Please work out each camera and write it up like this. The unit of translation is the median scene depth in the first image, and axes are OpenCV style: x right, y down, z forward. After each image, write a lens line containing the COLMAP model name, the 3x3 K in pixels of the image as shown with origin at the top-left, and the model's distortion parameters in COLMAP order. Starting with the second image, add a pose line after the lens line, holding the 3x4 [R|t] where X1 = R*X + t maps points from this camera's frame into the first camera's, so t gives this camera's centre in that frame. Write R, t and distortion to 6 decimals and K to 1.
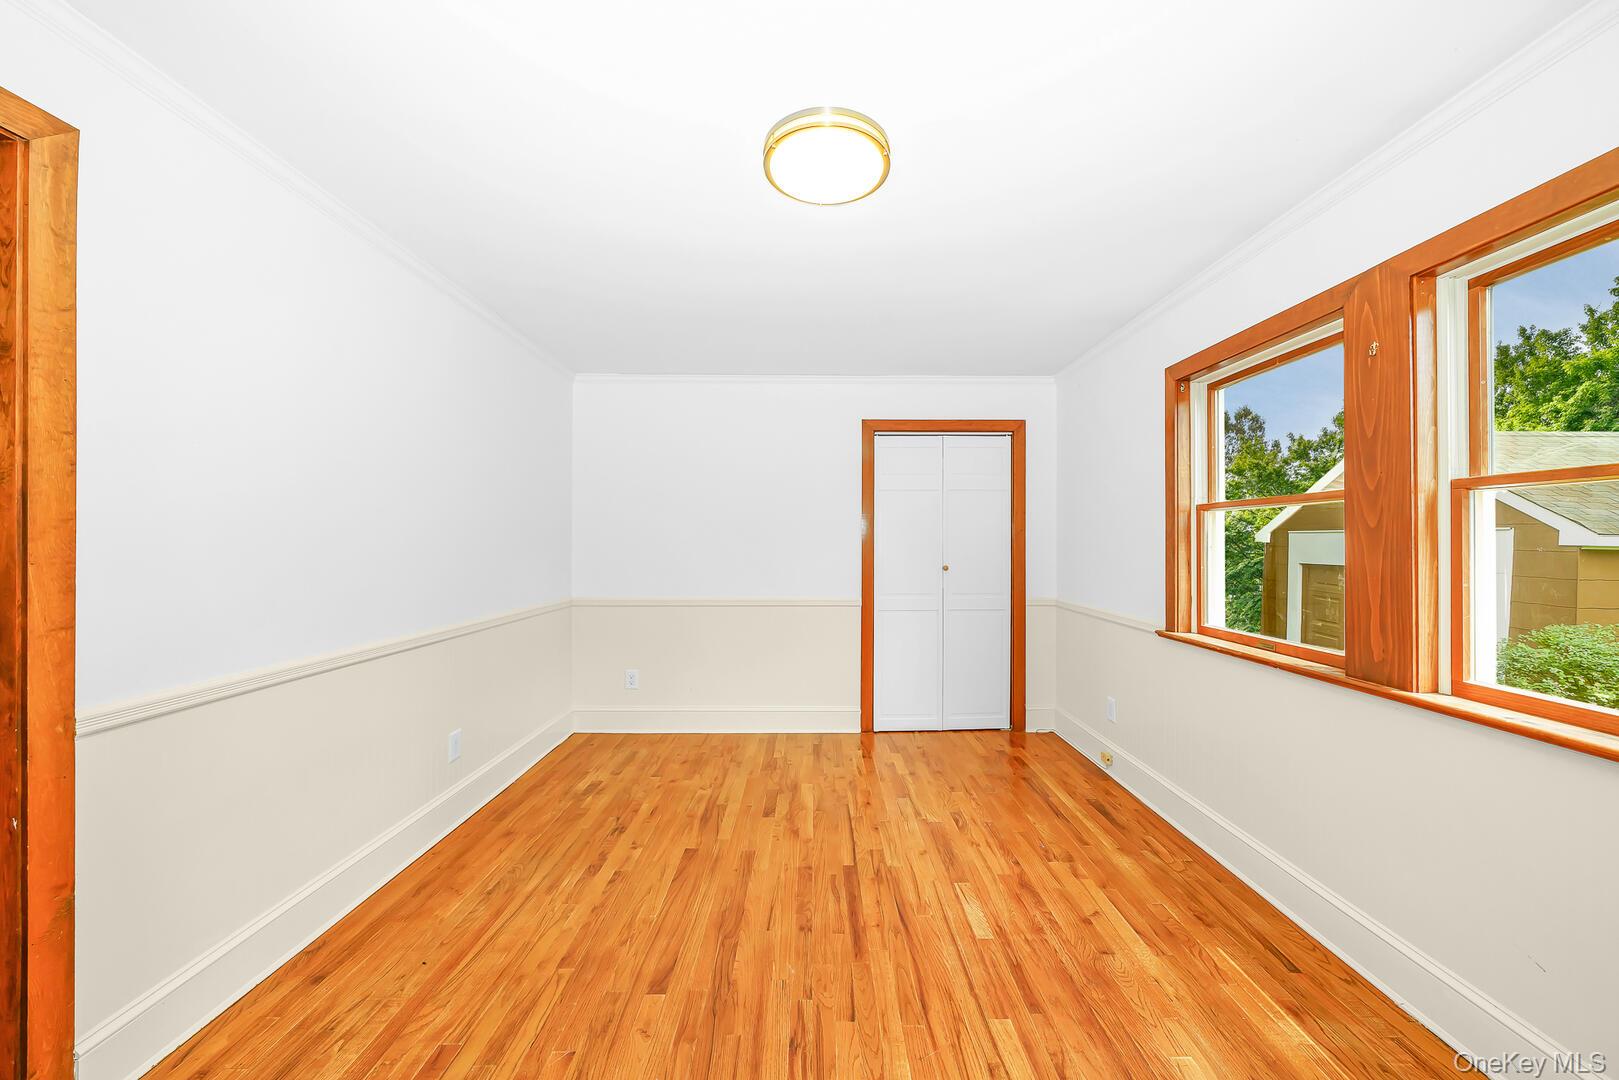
lens RADIAL K [[589.8, 0, 809.5], [0, 589.8, 540.0], [0, 0, 1]] dist [-0.002784, -0.000161]
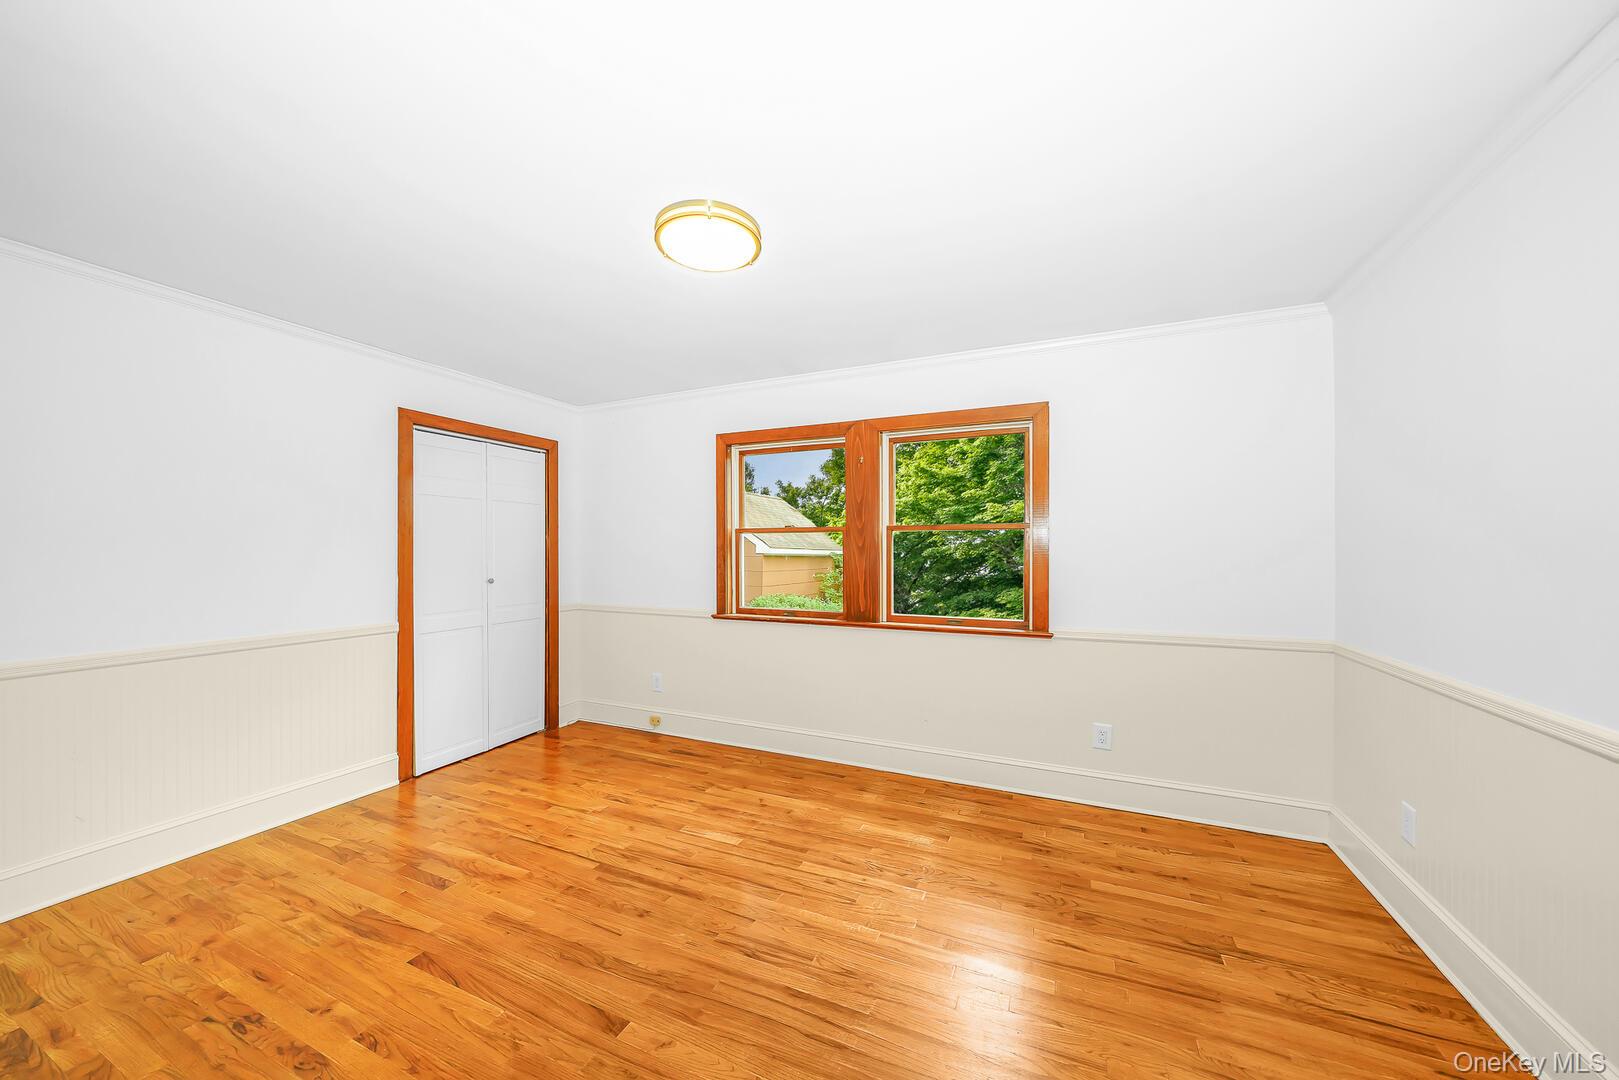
lens RADIAL K [[574.8, 0, 805.1], [0, 574.8, 547.2], [0, 0, 1]] dist [-0.001861, -0.000006]
pose [[0.422643, 0.004352, 0.906286, -0.599419], [-0.001507, 0.999990, -0.004100, -0.006010], [-0.906295, 0.000367, 0.422646, 0.204619]]
